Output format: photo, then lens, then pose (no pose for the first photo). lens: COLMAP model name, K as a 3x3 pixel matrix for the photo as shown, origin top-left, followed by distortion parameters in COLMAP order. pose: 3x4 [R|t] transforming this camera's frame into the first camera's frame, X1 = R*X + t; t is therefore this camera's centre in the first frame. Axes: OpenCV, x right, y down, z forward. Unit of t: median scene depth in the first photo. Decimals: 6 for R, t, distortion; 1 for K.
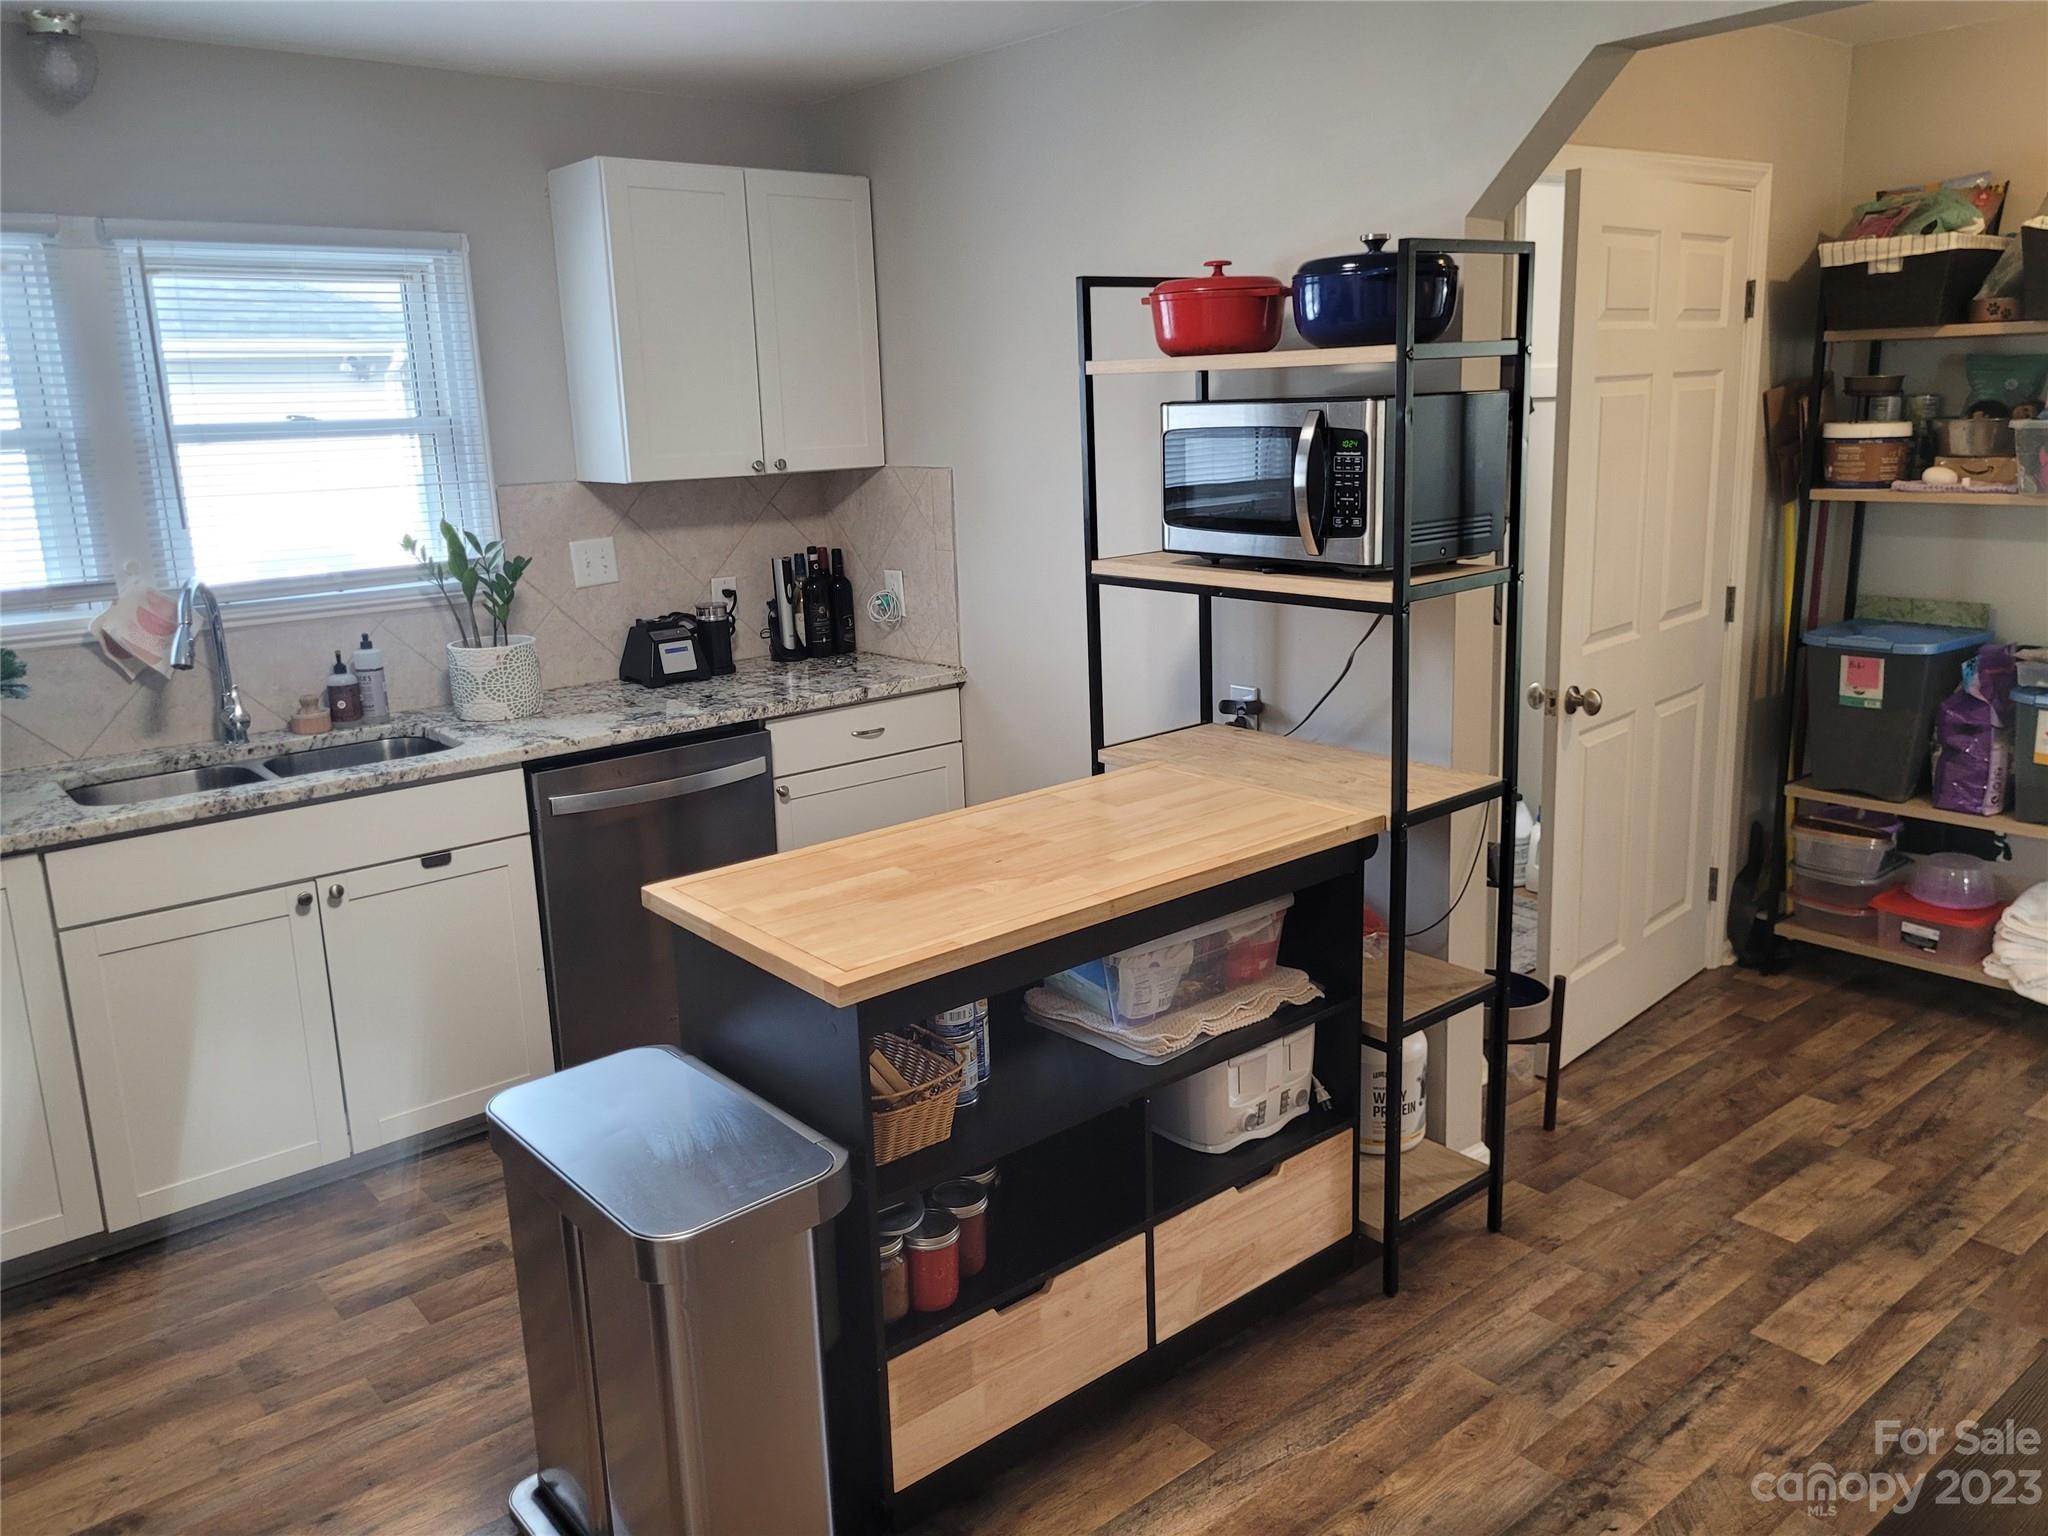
lens RADIAL K [[1608.2, 0, 1024.0], [0, 1608.2, 768.0], [0, 0, 1]] dist [0.070816, -0.045269]
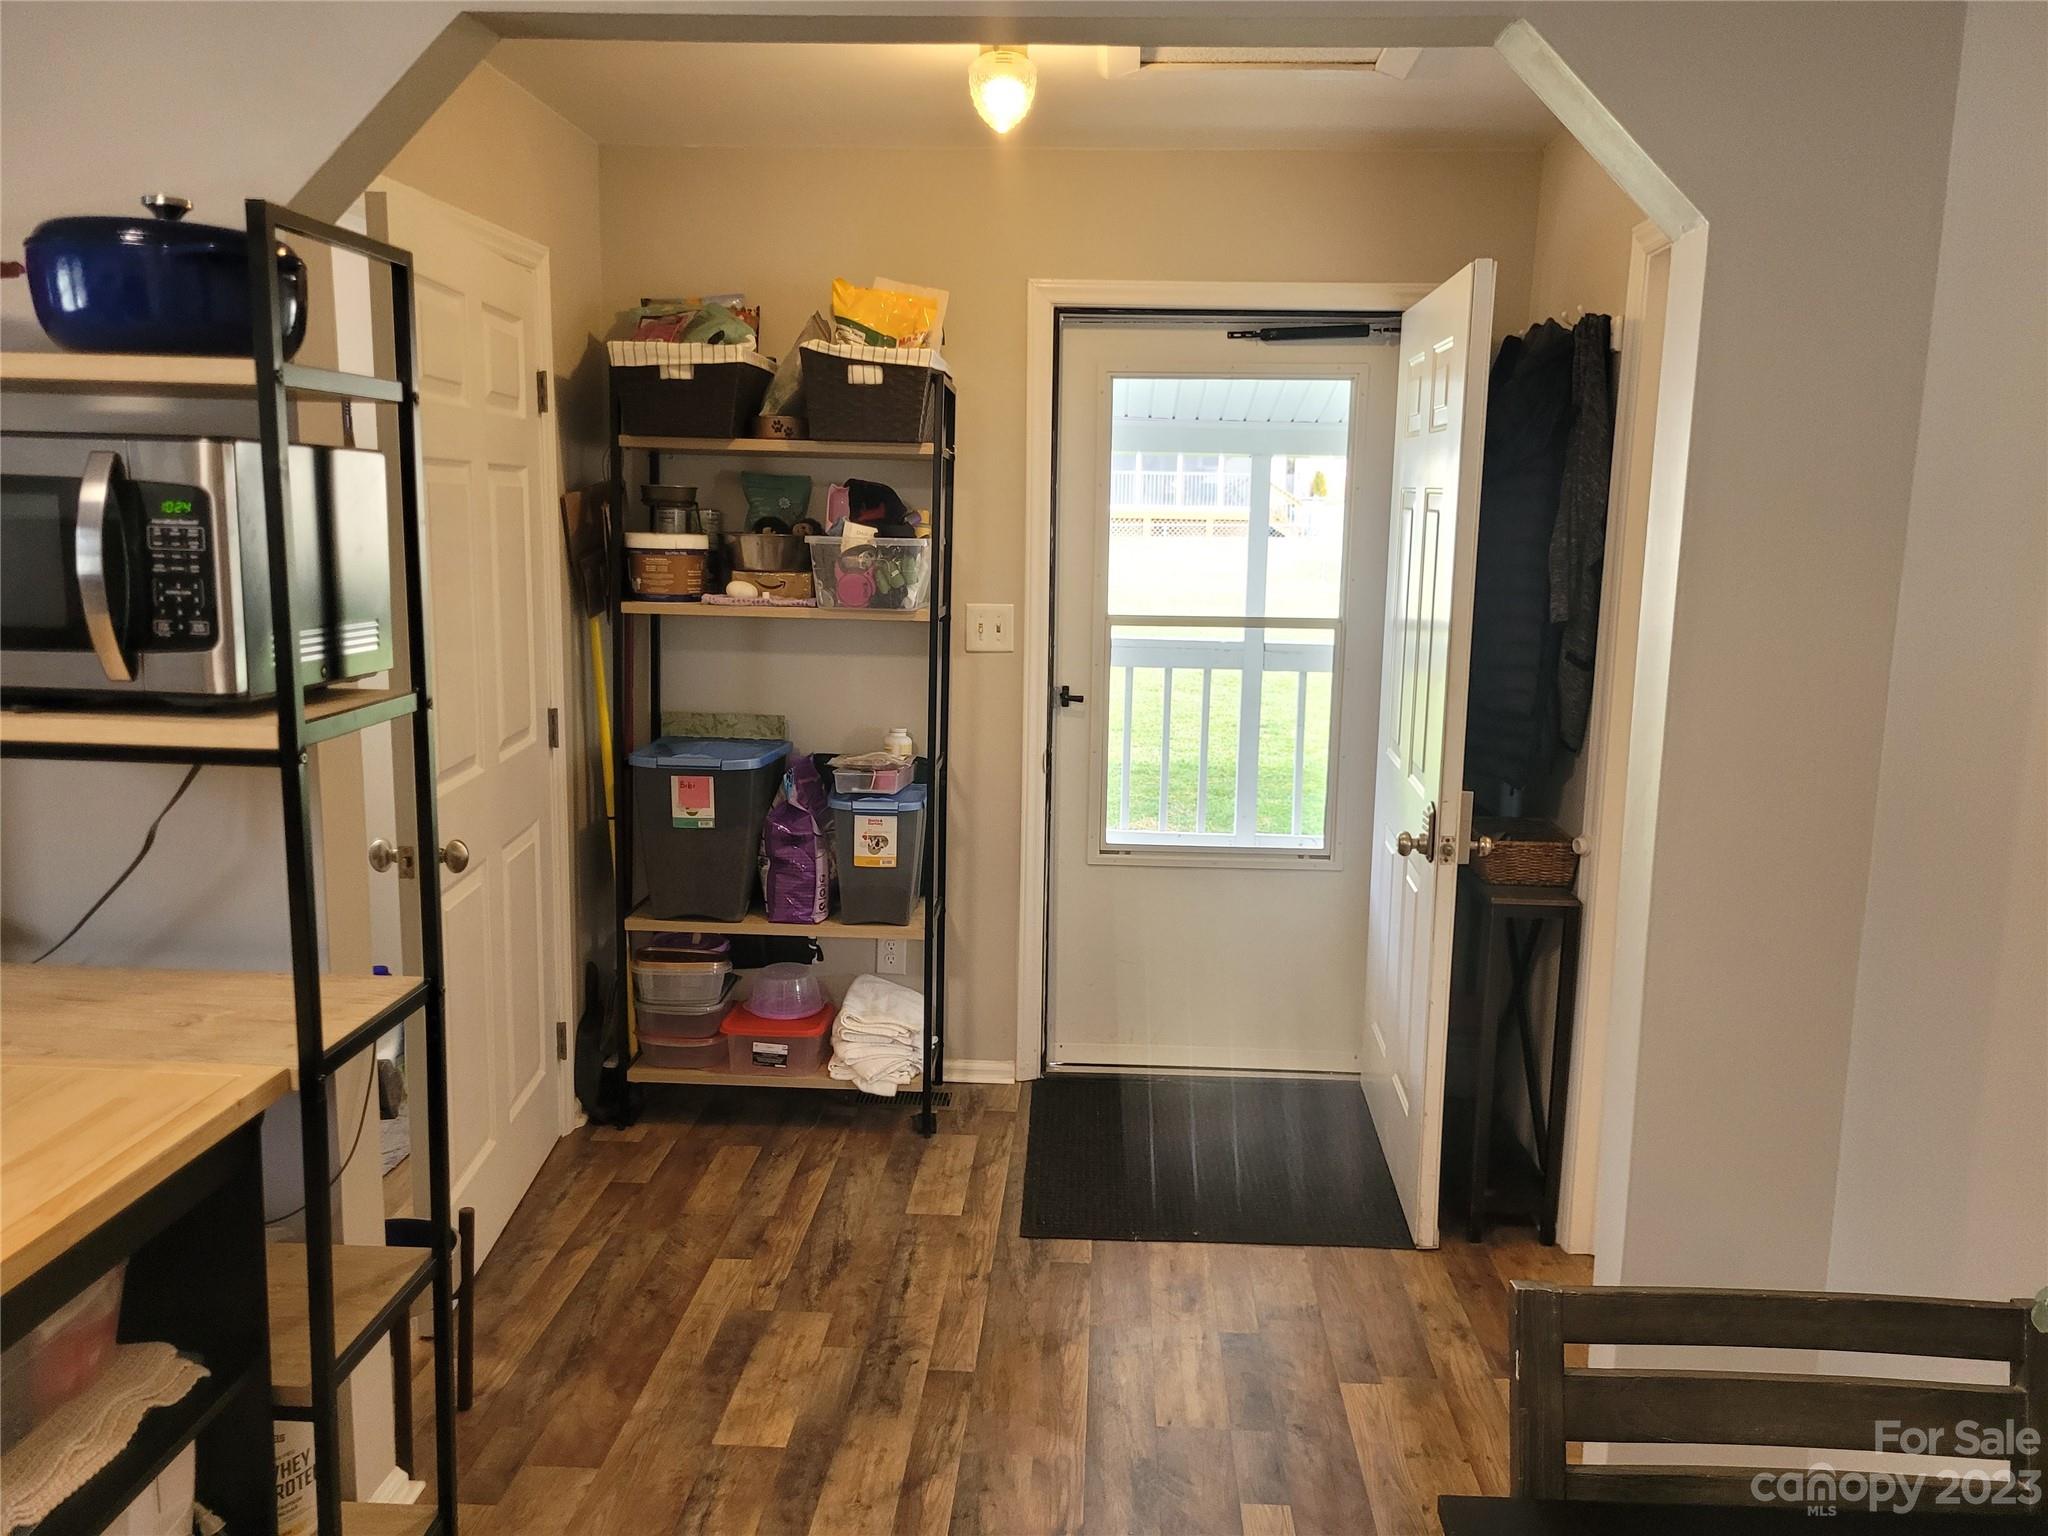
lens RADIAL K [[1551.4, 0, 1024.0], [0, 1551.4, 768.0], [0, 0, 1]] dist [0.060274, -0.045649]
pose [[0.668992, -0.071546, 0.739818, -0.031661], [0.126957, 0.991728, -0.018895, -0.032359], [-0.732346, 0.106566, 0.672542, 0.257580]]
